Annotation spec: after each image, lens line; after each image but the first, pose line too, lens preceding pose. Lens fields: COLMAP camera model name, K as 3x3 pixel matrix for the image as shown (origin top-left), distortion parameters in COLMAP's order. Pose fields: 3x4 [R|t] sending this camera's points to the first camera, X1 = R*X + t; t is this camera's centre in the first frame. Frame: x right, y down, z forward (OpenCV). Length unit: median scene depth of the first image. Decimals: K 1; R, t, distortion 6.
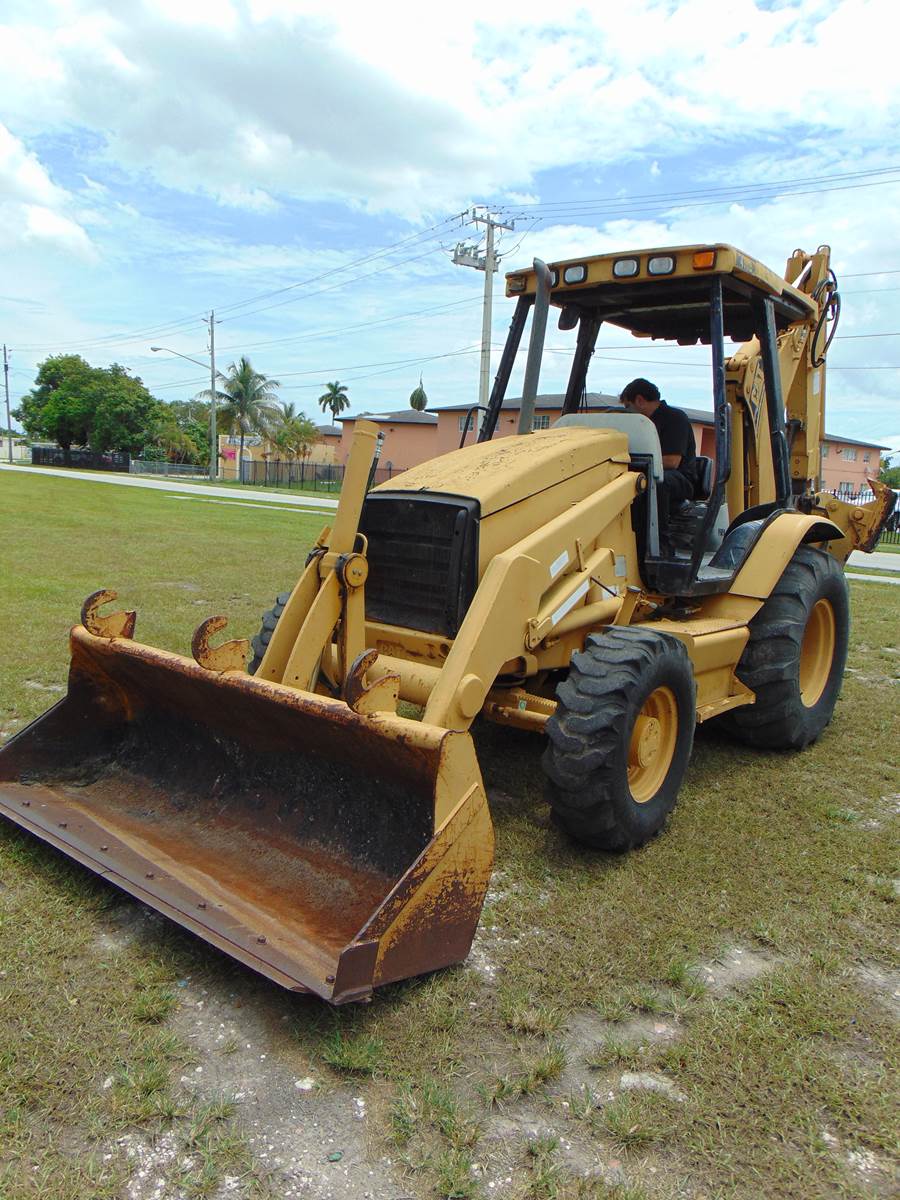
lens RADIAL K [[897.4, 0, 445.0], [0, 897.4, 604.8], [0, 0, 1]] dist [-0.030916, 0.066226]
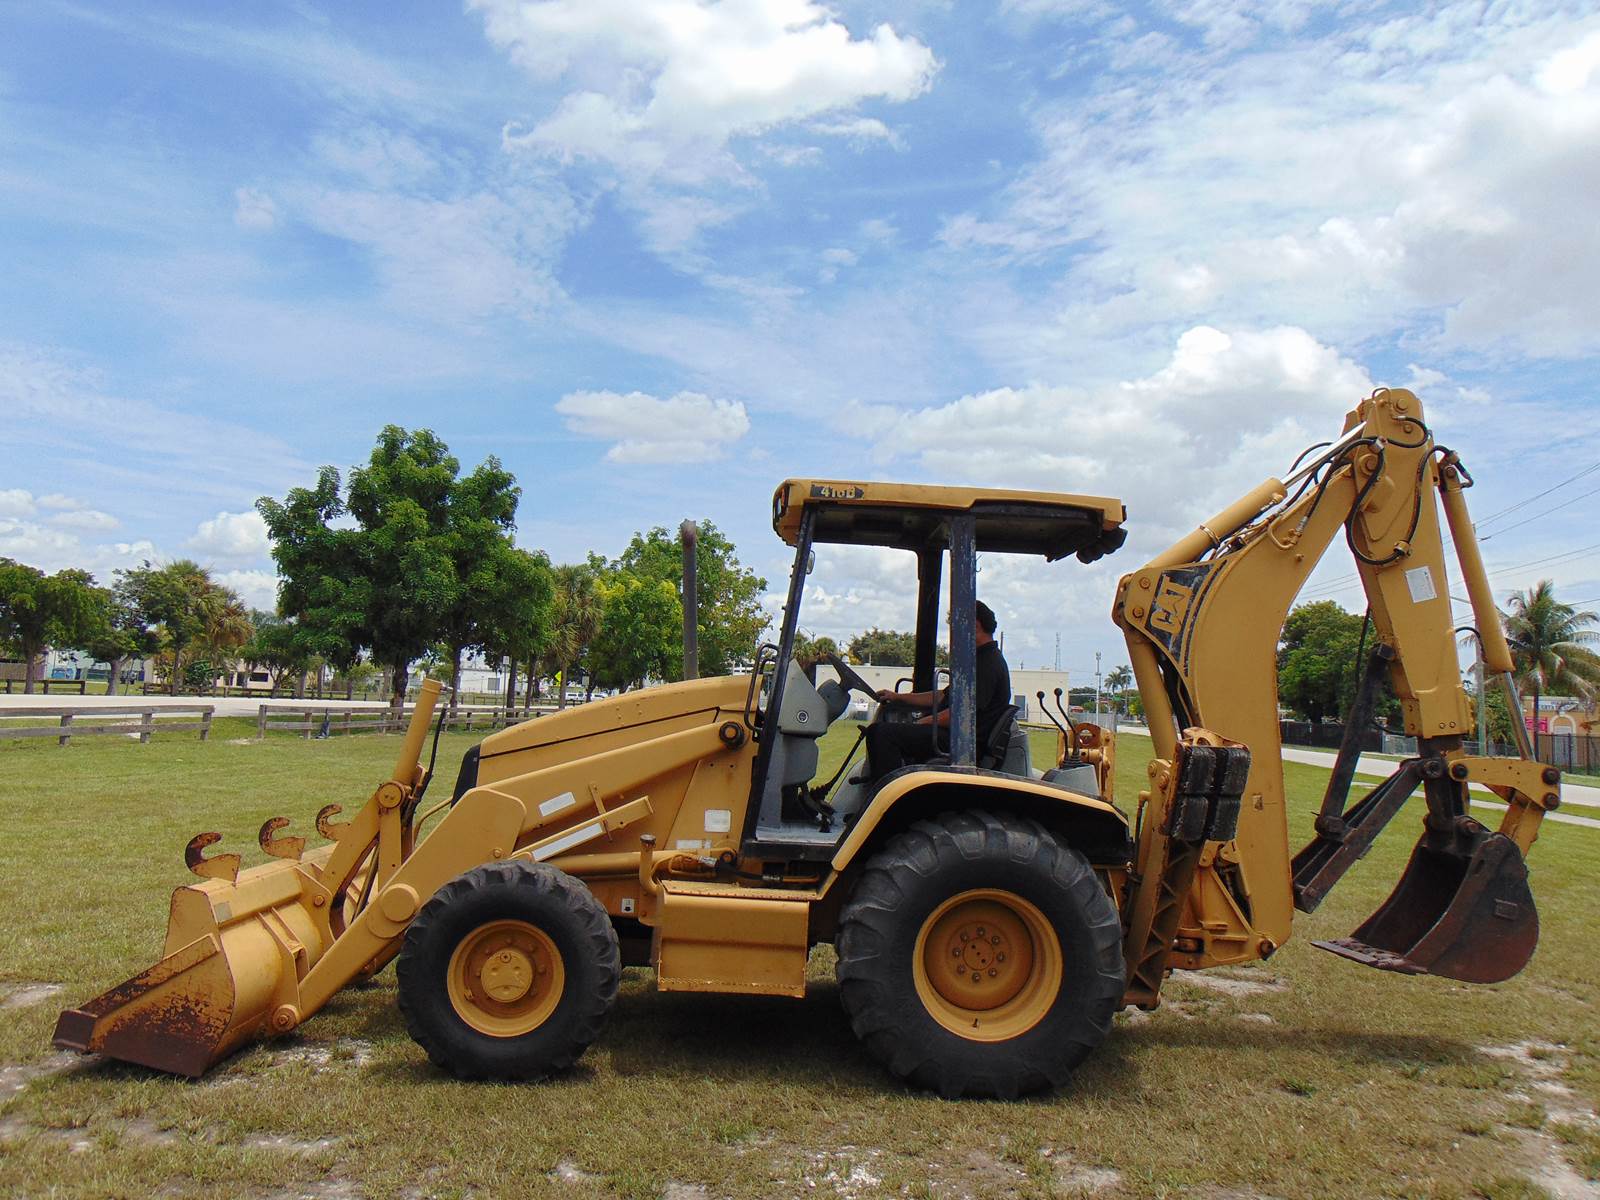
lens RADIAL K [[1196.5, 0, 787.1], [0, 1196.5, 609.0], [0, 0, 1]] dist [-0.030916, 0.066226]
pose [[0.647945, -0.087796, -0.756611, 1.160288], [-0.116330, 0.970275, -0.212211, -0.001398], [0.752752, 0.225517, 0.618471, 0.236236]]
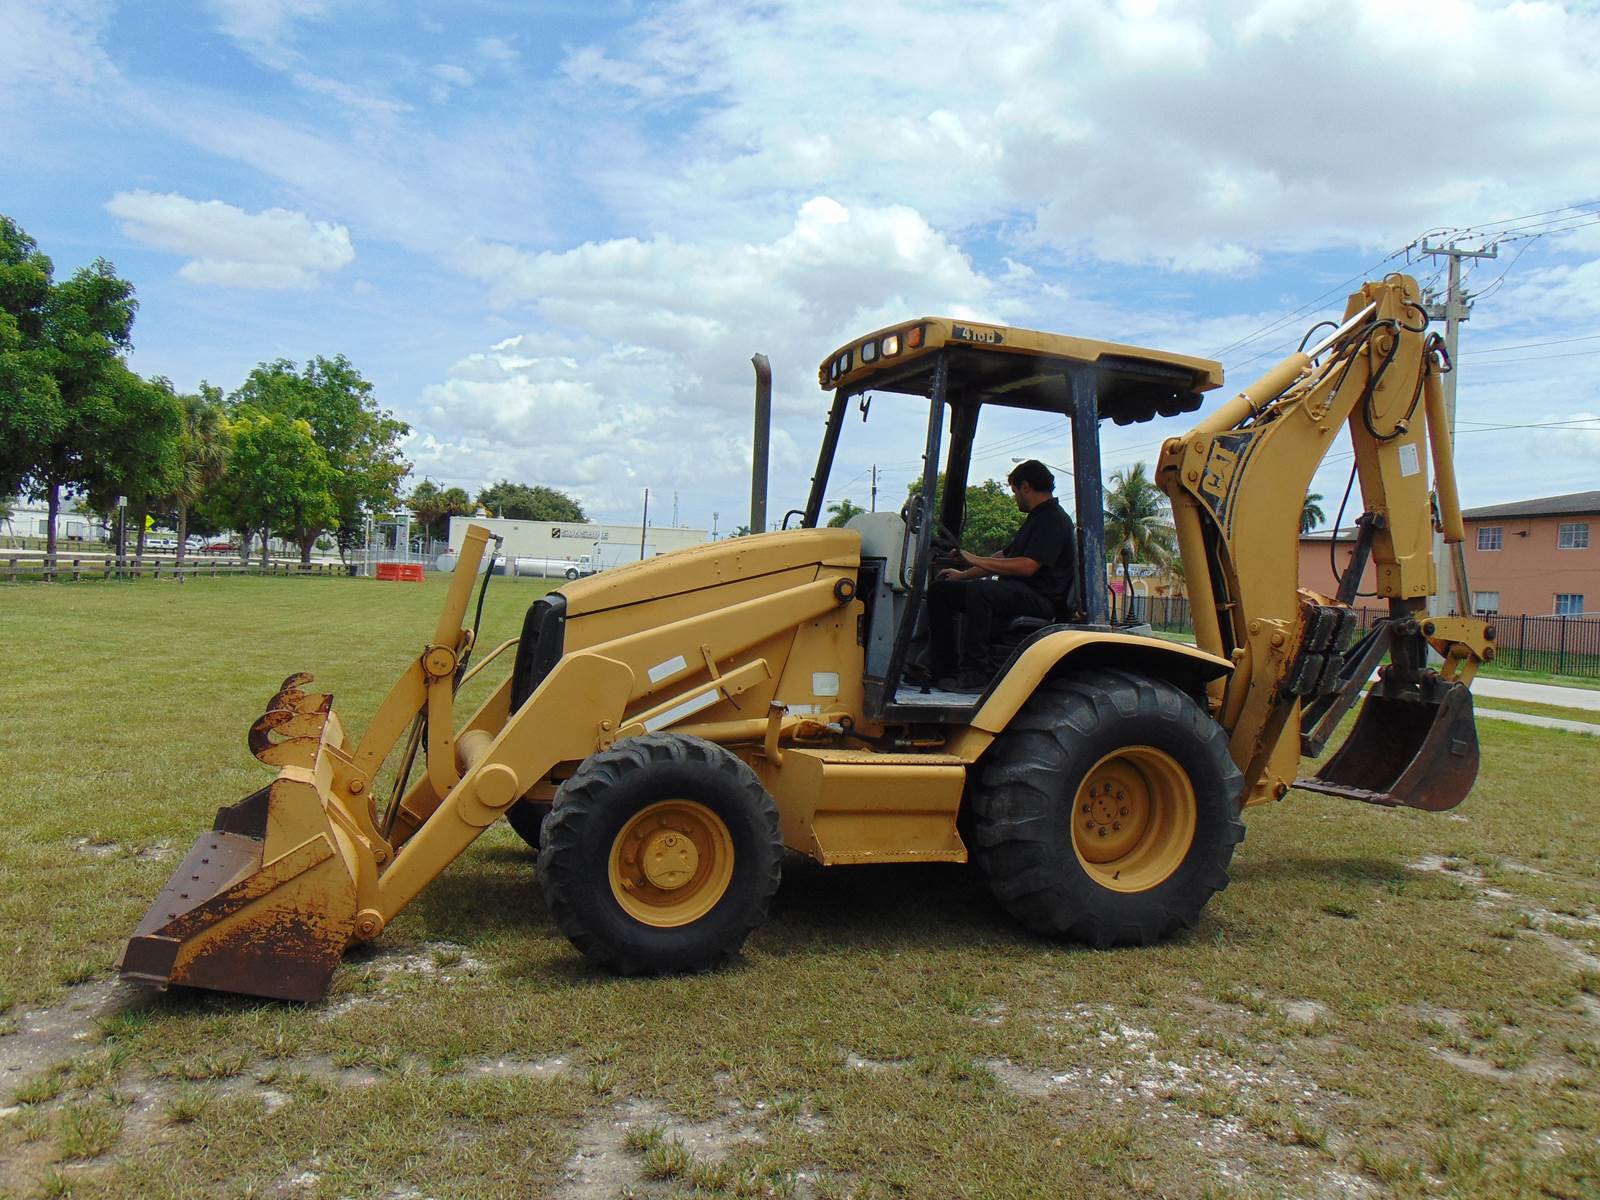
lens RADIAL K [[1196.5, 0, 801.7], [0, 1196.5, 612.2], [0, 0, 1]] dist [-0.030916, 0.066226]
pose [[0.858575, 0.008495, -0.512617, 0.746065], [-0.083655, 0.988784, -0.123726, 0.032747], [0.505817, 0.149110, 0.849656, -0.007033]]
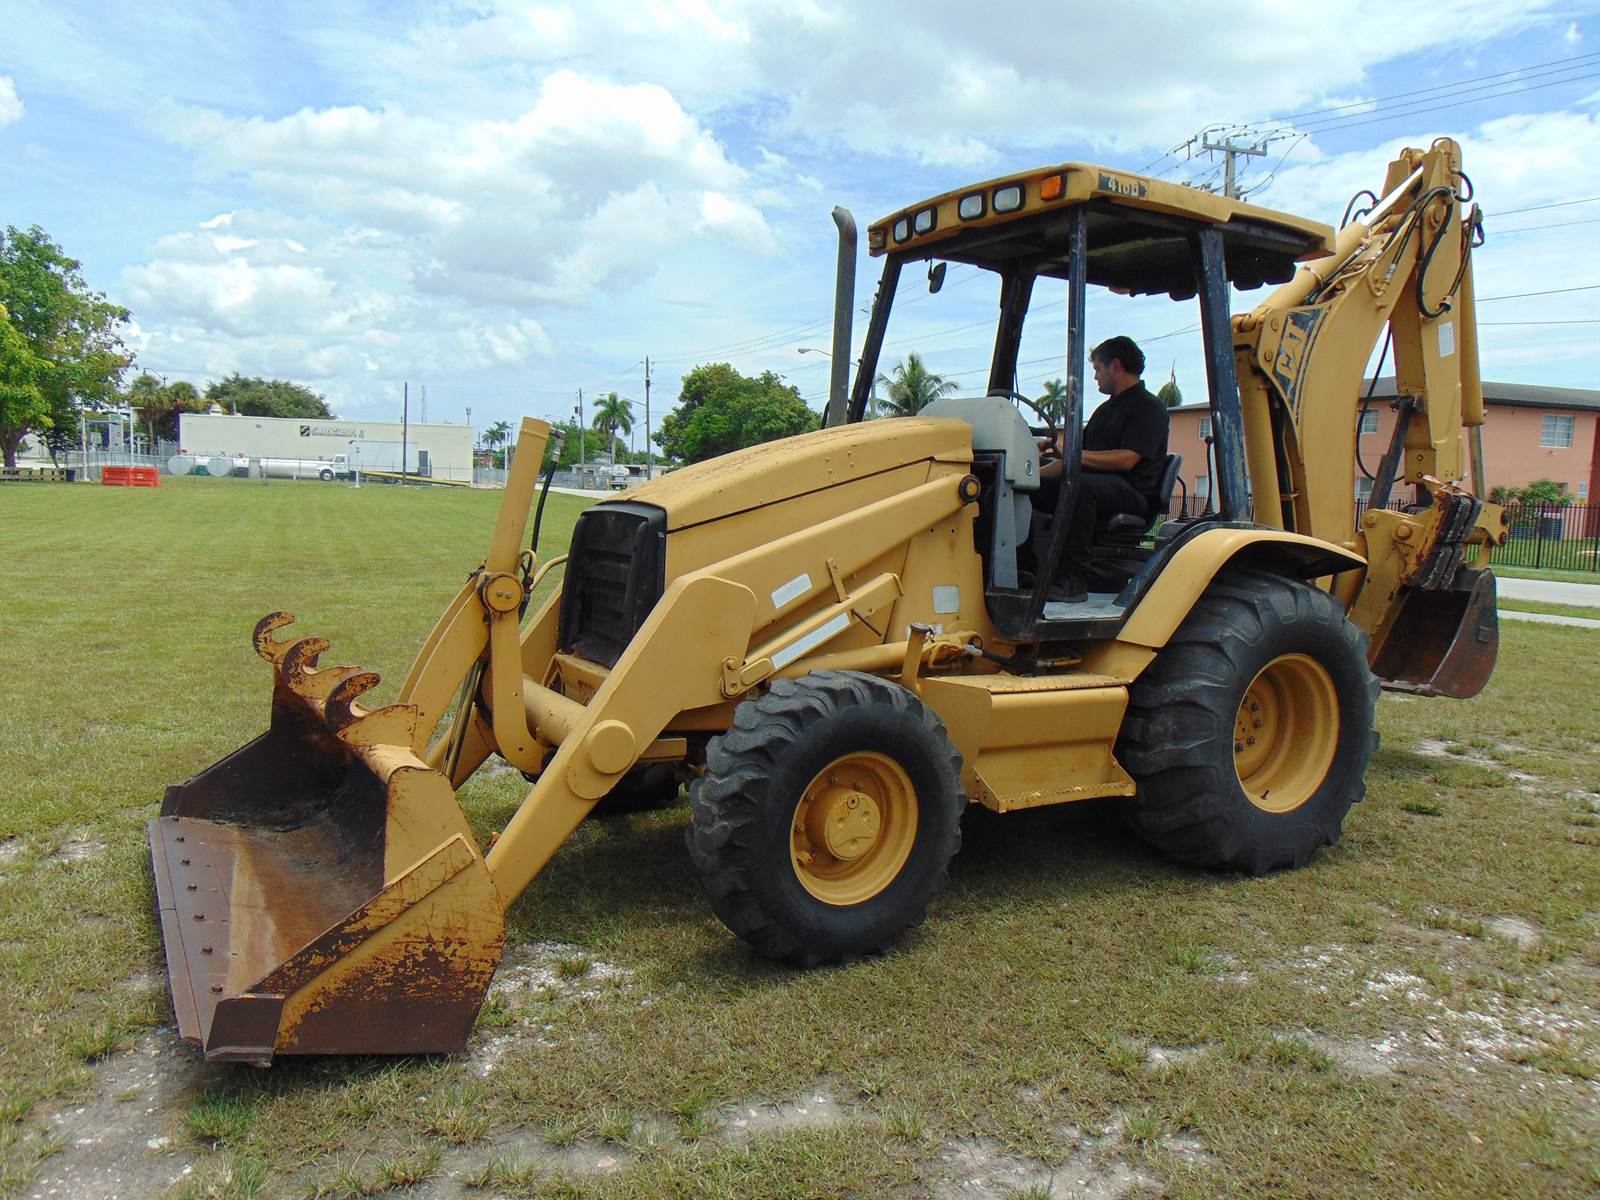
lens RADIAL K [[1196.5, 0, 799.5], [0, 1196.5, 611.2], [0, 0, 1]] dist [-0.030916, 0.066226]
pose [[0.942556, 0.012810, -0.333804, 0.400392], [-0.031278, 0.998259, -0.050009, 0.019868], [0.332582, 0.057577, 0.941315, 0.021644]]
